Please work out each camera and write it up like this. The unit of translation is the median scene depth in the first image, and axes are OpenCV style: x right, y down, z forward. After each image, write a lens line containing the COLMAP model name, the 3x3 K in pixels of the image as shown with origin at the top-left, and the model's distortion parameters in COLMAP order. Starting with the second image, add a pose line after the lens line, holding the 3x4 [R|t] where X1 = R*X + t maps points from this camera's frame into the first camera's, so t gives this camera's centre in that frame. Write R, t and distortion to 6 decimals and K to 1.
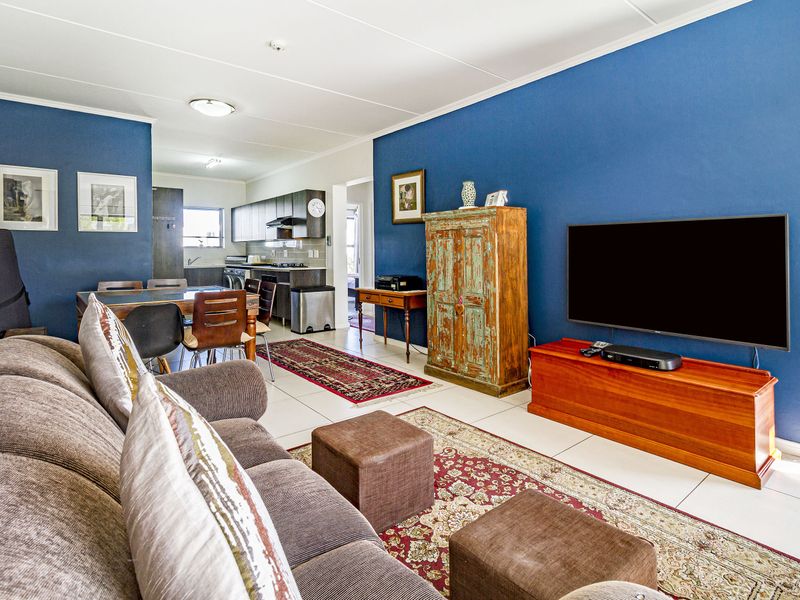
lens RADIAL K [[387.7, 0, 429.4], [0, 387.7, 244.4], [0, 0, 1]] dist [0.001255, 0.000146]
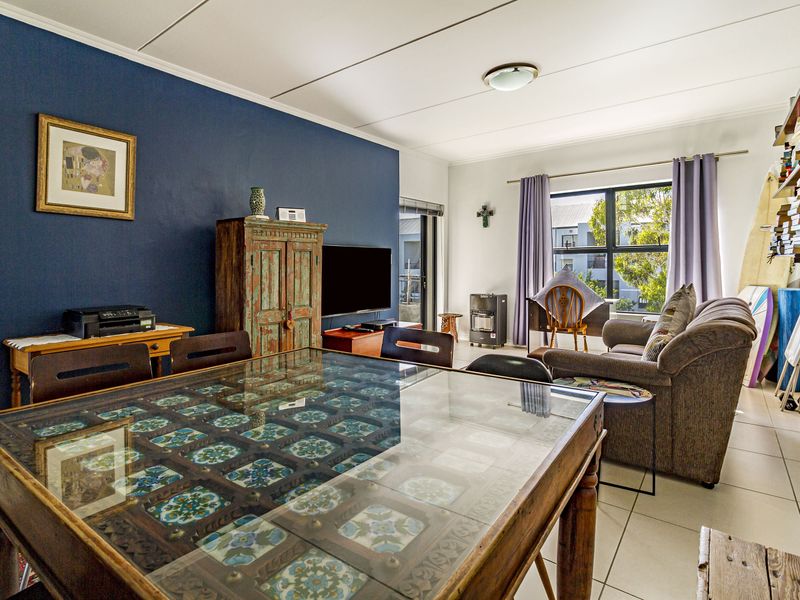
lens RADIAL K [[428.7, 0, 321.9], [0, 428.7, 255.1], [0, 0, 1]] dist [0.000629, 0.000058]
pose [[-0.054554, 0.022102, 0.998266, -0.996234], [-0.017173, 0.999586, -0.023070, 0.017223], [-0.998363, -0.018402, -0.054152, 0.987559]]
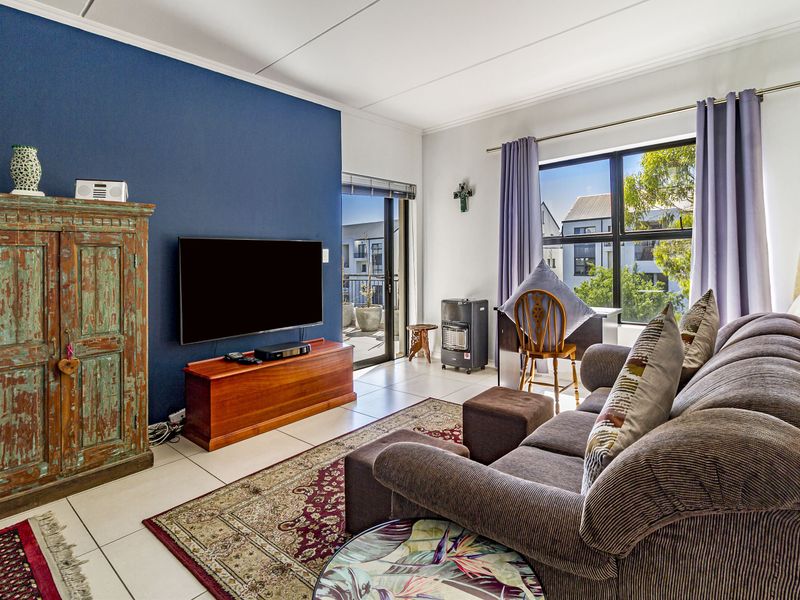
lens RADIAL K [[440.2, 0, 368.8], [0, 440.2, 253.5], [0, 0, 1]] dist [0.004271, -0.000219]
pose [[-0.054430, 0.019619, 0.998325, -0.626754], [0.001121, 0.999808, -0.019587, 0.008288], [-0.998517, 0.000054, -0.054441, 0.581499]]
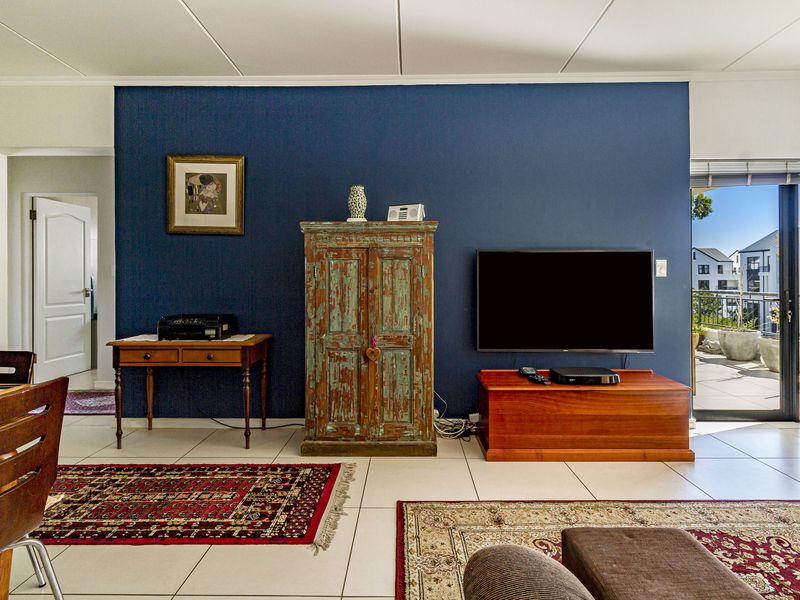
lens RADIAL K [[409.3, 0, 387.1], [0, 409.3, 265.8], [0, 0, 1]] dist [-0.000283, 0.000093]
pose [[0.699479, 0.019211, 0.714395, -0.474143], [-0.014189, 0.999815, -0.012994, 0.005883], [-0.714512, -0.001048, 0.699622, 0.428749]]
